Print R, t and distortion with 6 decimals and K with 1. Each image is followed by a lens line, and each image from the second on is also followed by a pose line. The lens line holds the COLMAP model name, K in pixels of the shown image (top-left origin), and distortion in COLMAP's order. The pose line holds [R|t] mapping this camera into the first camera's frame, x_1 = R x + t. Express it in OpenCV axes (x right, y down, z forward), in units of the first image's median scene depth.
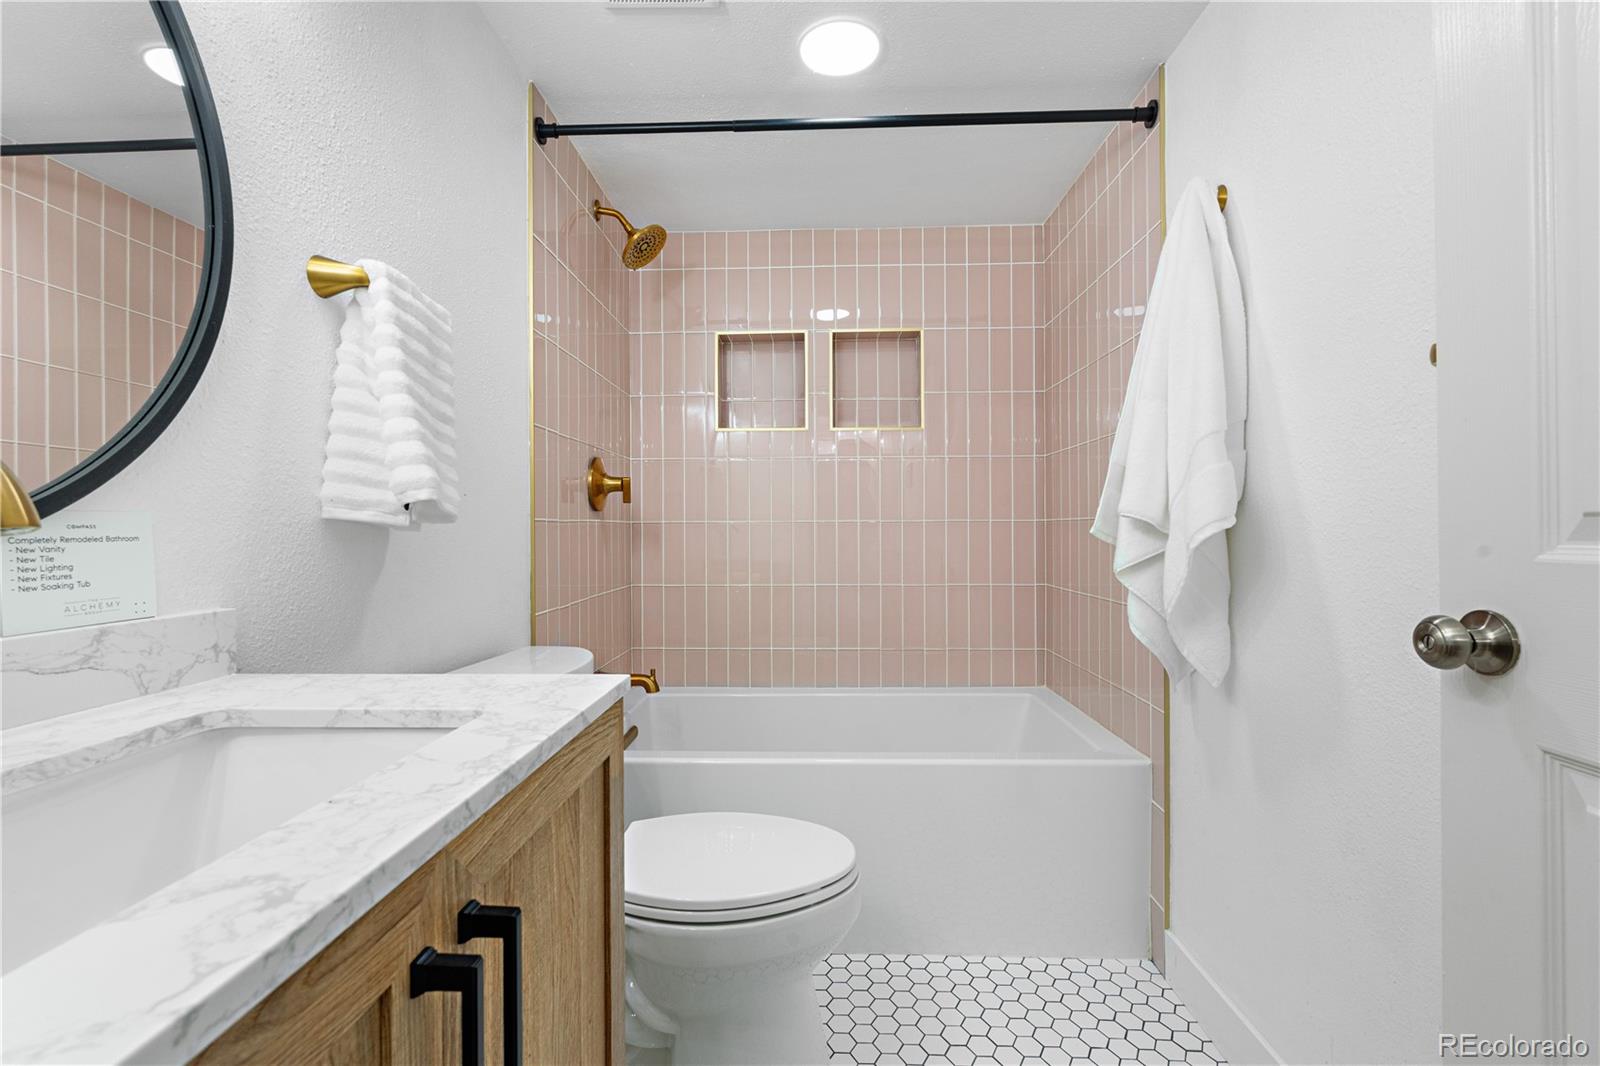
lens RADIAL K [[696.4, 0, 799.9], [0, 696.4, 529.5], [0, 0, 1]] dist [-0.003046, 0.000162]
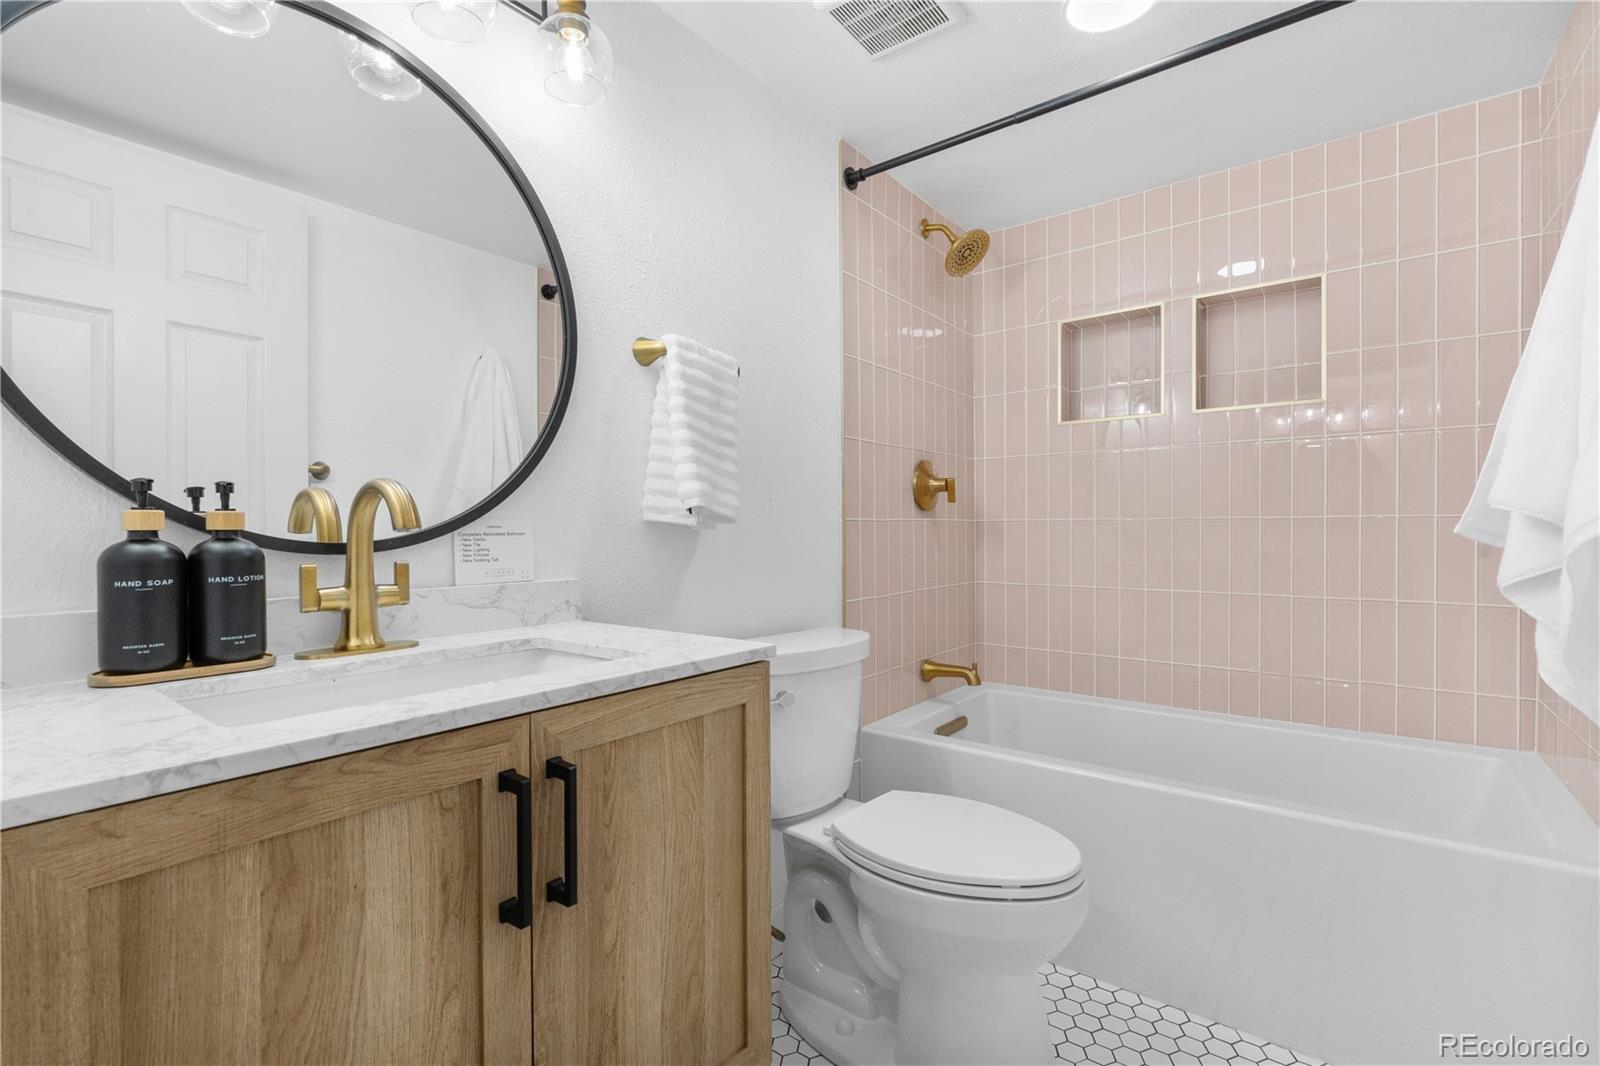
lens RADIAL K [[696.4, 0, 780.4], [0, 696.4, 538.1], [0, 0, 1]] dist [-0.003046, 0.000162]
pose [[0.813197, 0.008275, -0.581930, 0.295674], [0.000677, 0.999885, 0.015165, -0.000659], [0.581988, -0.012727, 0.813098, -0.005743]]
